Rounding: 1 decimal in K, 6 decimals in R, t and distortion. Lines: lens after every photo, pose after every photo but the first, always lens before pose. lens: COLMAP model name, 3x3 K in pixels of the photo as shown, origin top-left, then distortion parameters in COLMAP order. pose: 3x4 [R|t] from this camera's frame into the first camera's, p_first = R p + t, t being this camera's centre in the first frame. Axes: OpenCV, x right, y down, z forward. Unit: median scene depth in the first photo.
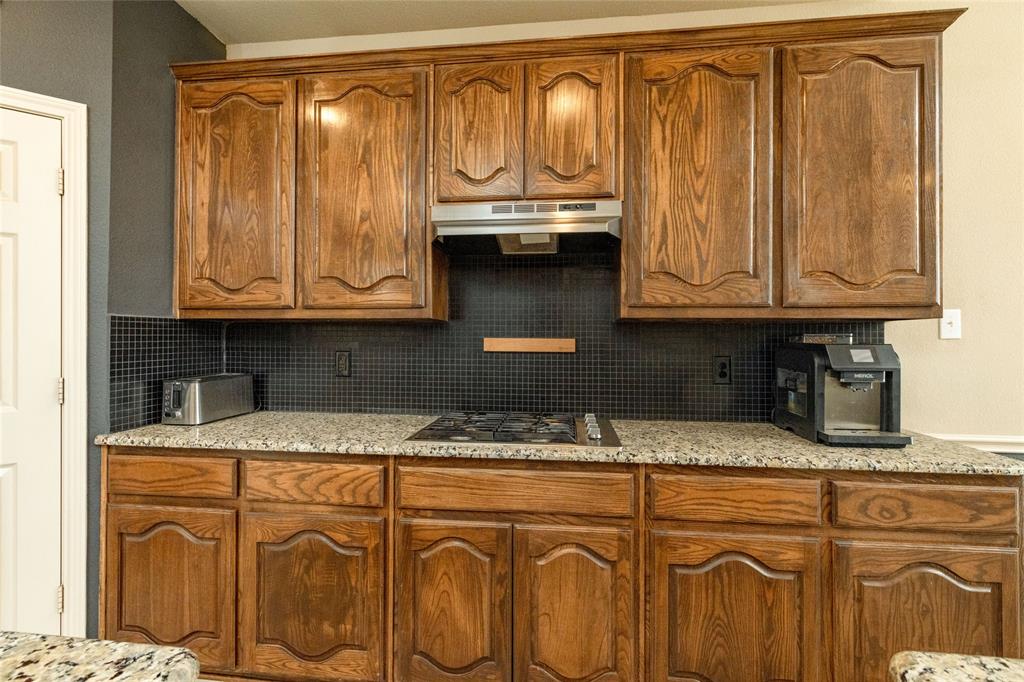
lens RADIAL K [[485.6, 0, 511.3], [0, 485.6, 334.4], [0, 0, 1]] dist [0.004685, 0.001477]
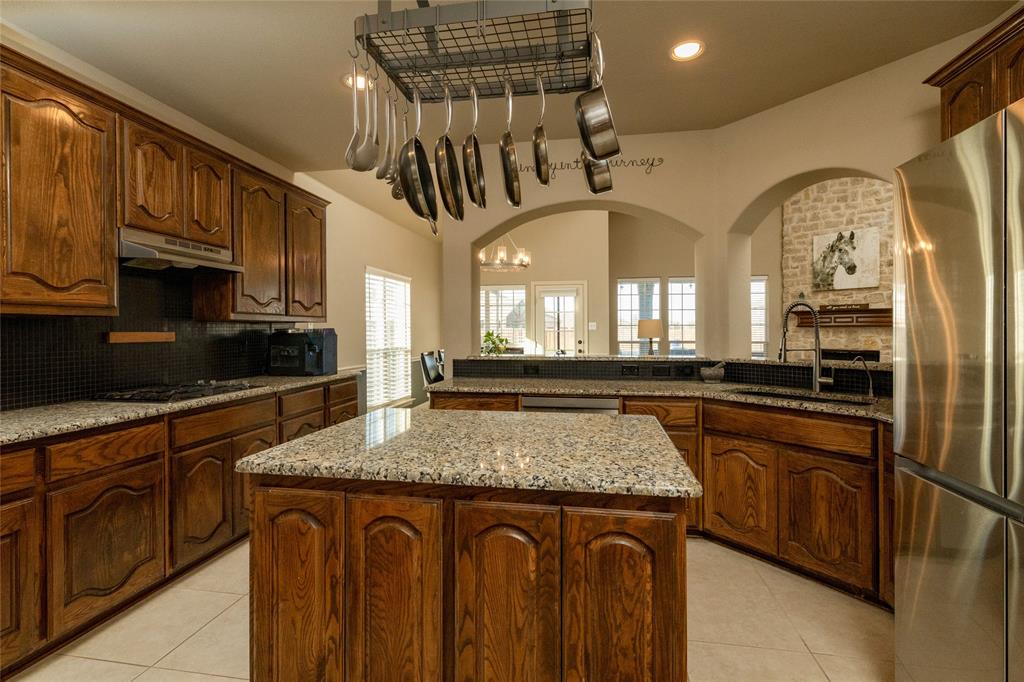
lens RADIAL K [[485.6, 0, 512.1], [0, 485.6, 334.0], [0, 0, 1]] dist [0.004685, 0.001477]
pose [[0.049391, -0.010737, 0.998722, -1.369864], [0.001570, 0.999942, 0.010673, -0.000120], [-0.998778, 0.001041, 0.049405, -0.073378]]
